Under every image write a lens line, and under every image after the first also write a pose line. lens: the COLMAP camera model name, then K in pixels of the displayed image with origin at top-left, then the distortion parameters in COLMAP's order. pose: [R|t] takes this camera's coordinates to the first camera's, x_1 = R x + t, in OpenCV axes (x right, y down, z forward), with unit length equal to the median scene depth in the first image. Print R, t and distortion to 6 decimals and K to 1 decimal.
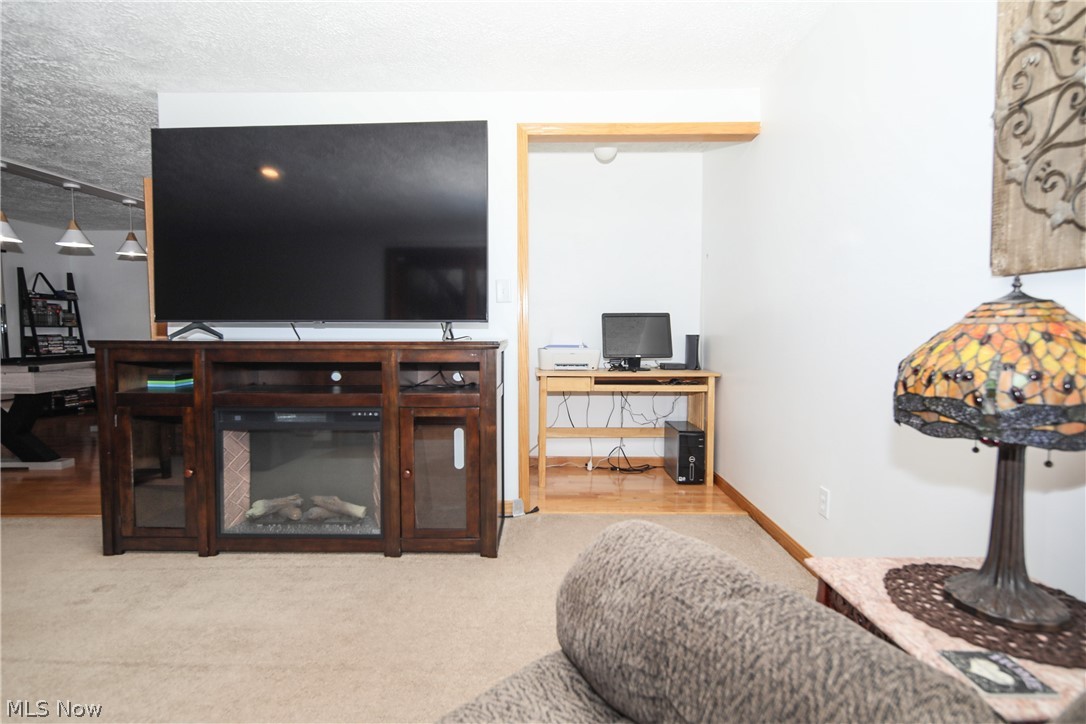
lens RADIAL K [[538.8, 0, 542.1], [0, 538.8, 358.9], [0, 0, 1]] dist [0.010370, -0.007484]
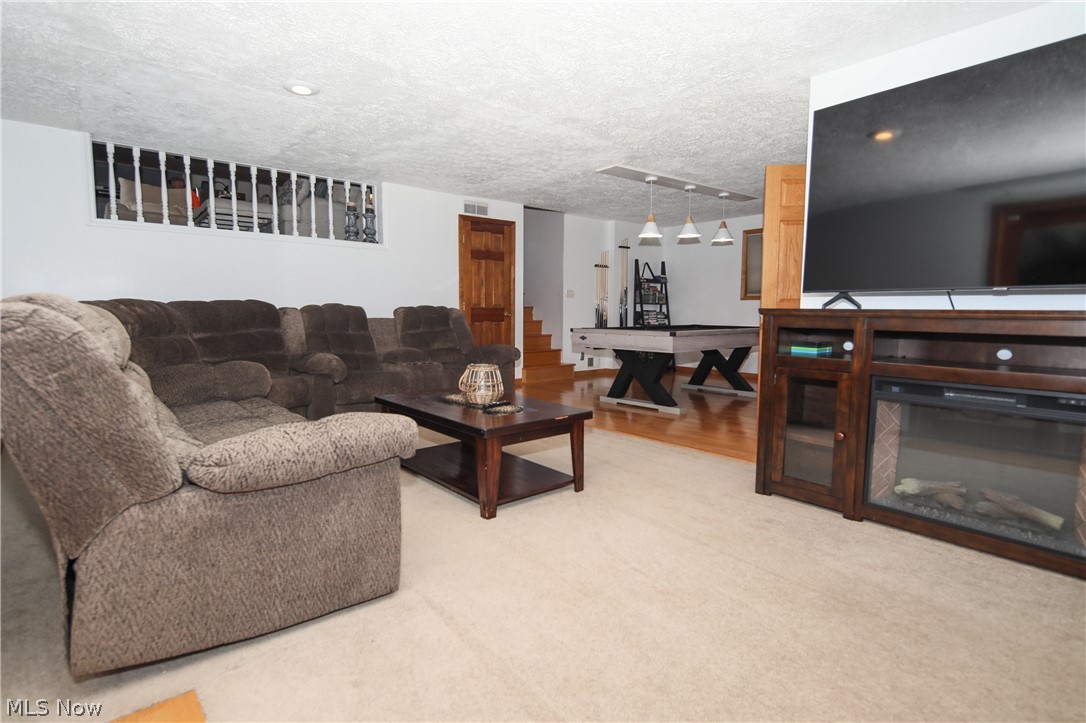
lens RADIAL K [[538.8, 0, 542.1], [0, 538.8, 358.4], [0, 0, 1]] dist [0.010370, -0.007484]
pose [[0.653690, 0.072338, -0.753297, -0.247645], [-0.046803, 0.997380, 0.055162, 0.029666], [0.755314, -0.000802, 0.655363, -0.113407]]
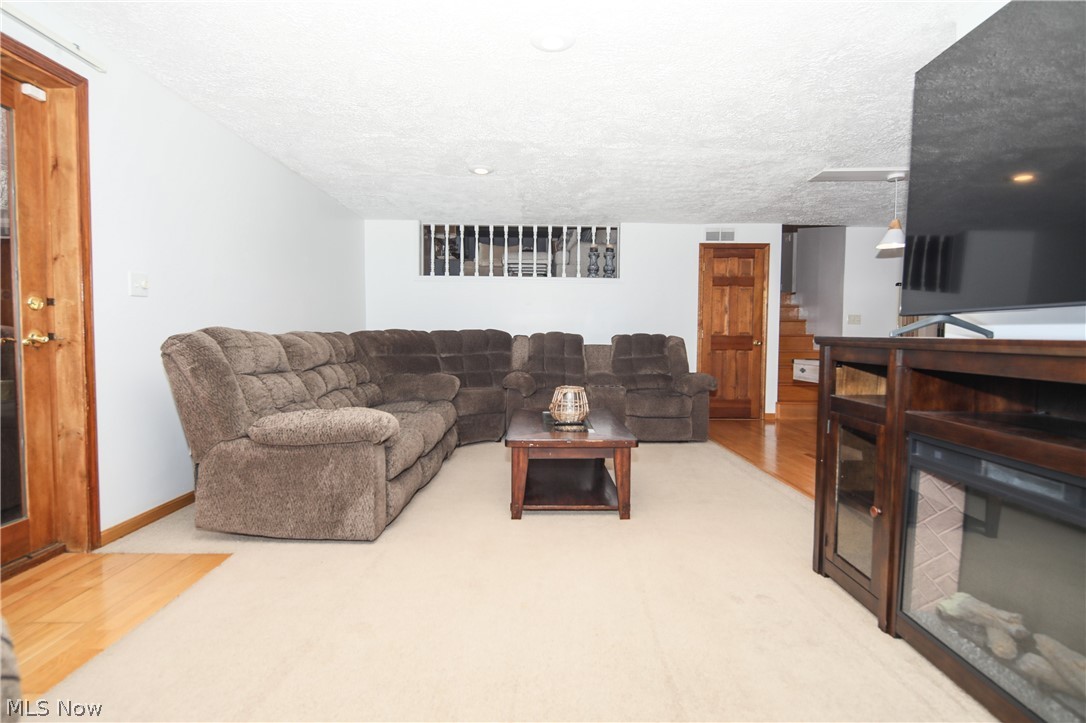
lens RADIAL K [[538.8, 0, 542.1], [0, 538.8, 358.4], [0, 0, 1]] dist [0.010370, -0.007484]
pose [[0.018057, 0.044021, -0.998867, 0.085644], [-0.062955, 0.997098, 0.042804, -0.006784], [0.997853, 0.062111, 0.020776, 0.487161]]
